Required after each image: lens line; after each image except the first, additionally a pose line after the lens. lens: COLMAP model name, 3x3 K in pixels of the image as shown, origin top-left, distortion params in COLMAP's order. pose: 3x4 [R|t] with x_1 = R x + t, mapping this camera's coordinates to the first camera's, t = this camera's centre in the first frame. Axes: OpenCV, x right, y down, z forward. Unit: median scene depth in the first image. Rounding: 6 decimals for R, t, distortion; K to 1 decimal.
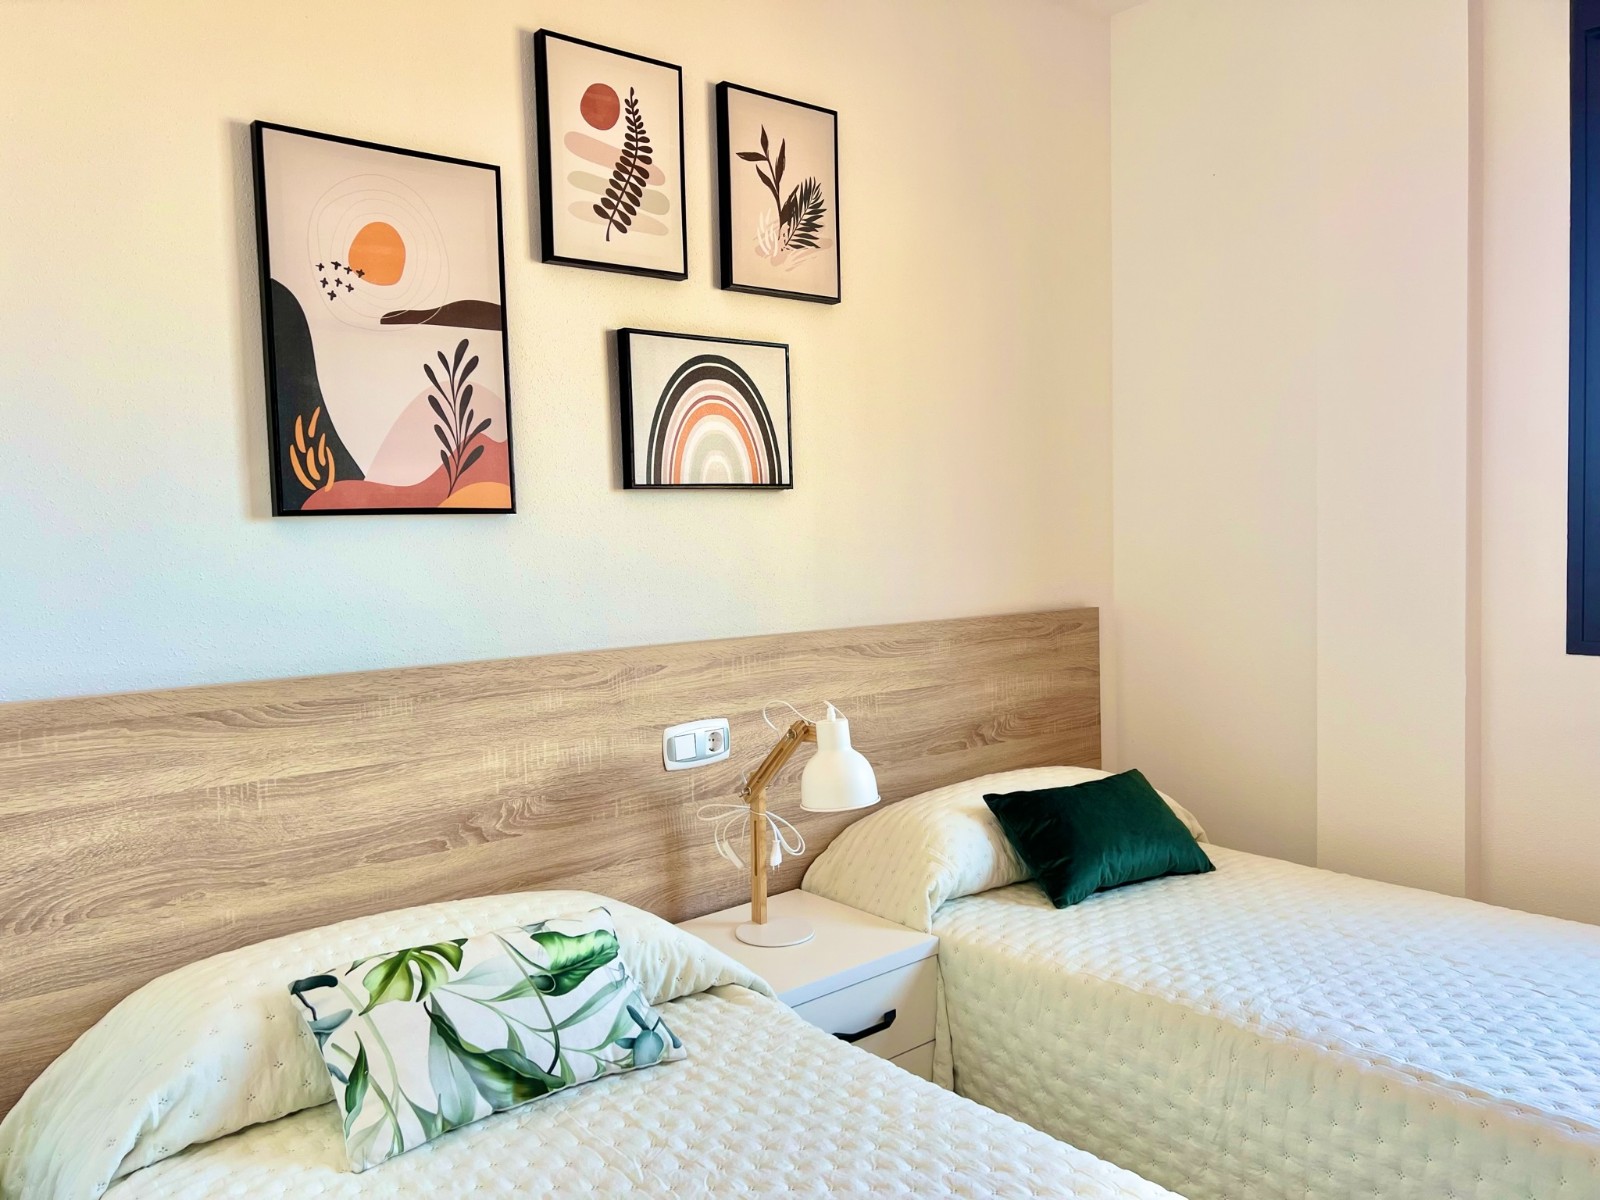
lens RADIAL K [[1200.5, 0, 800.0], [0, 1200.5, 600.0], [0, 0, 1]] dist [0.057670, -0.080742]
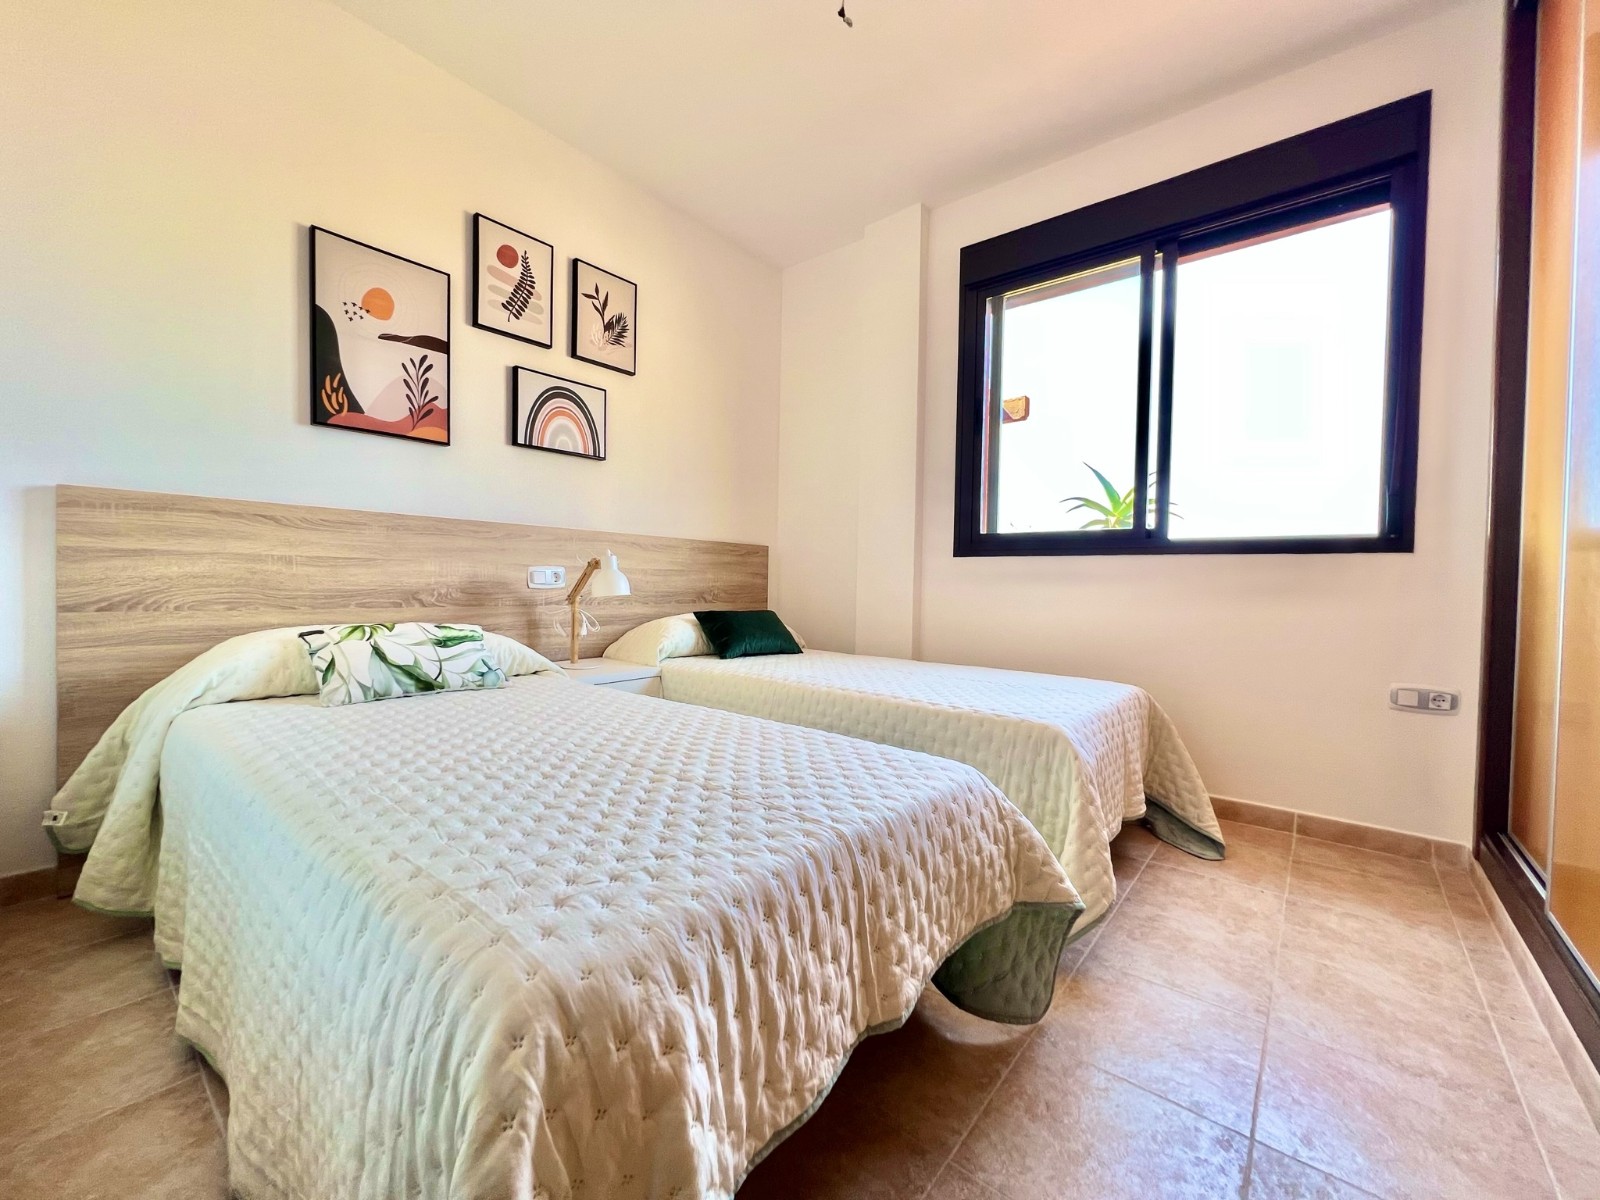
lens RADIAL K [[642.6, 0, 795.4], [0, 642.6, 599.4], [0, 0, 1]] dist [-0.005509, 0.000516]
pose [[0.982634, 0.037539, 0.181715, 0.149787], [-0.032342, 0.998981, -0.031481, 0.206262], [-0.182712, 0.025058, 0.982847, -0.151548]]
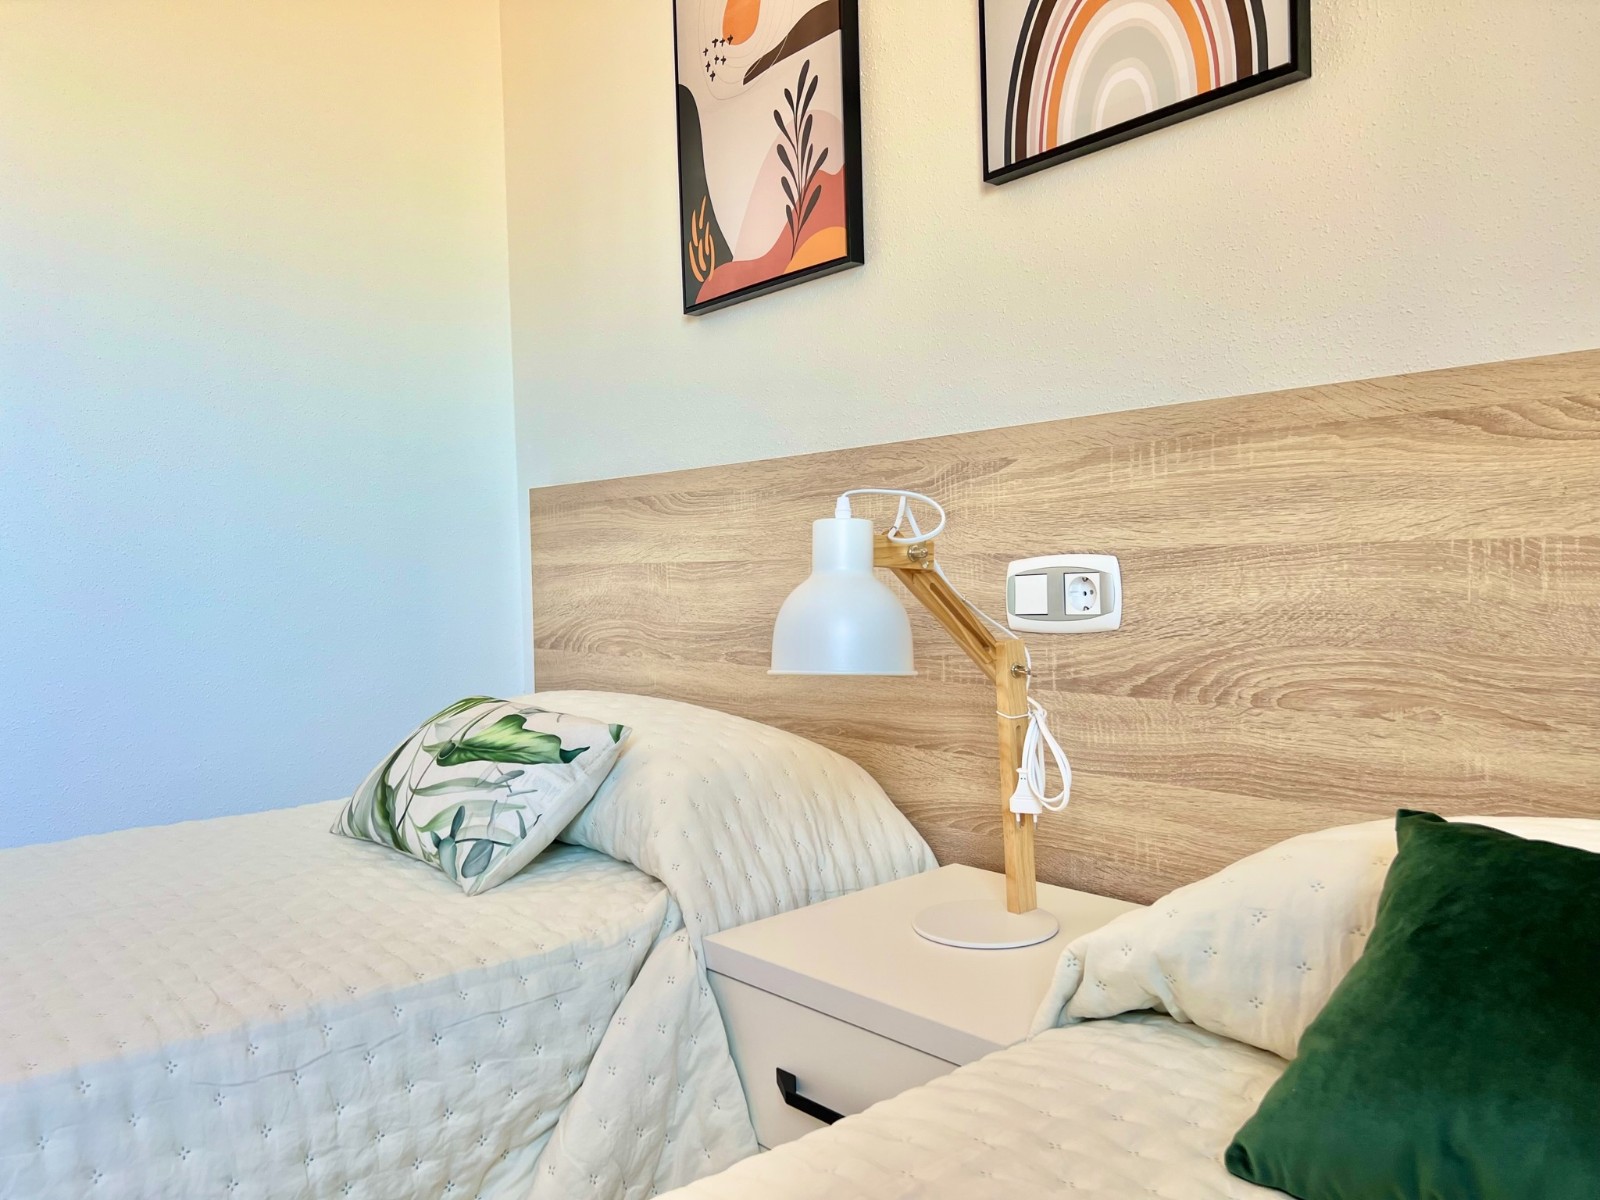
lens RADIAL K [[1199.4, 0, 800.1], [0, 1199.4, 610.2], [0, 0, 1]] dist [0.095229, -0.167436]
pose [[0.006198, 0.059554, -0.998206, 0.583289], [-0.032112, 0.997722, 0.059326, 0.112882], [0.999465, 0.031687, 0.008097, 1.009051]]
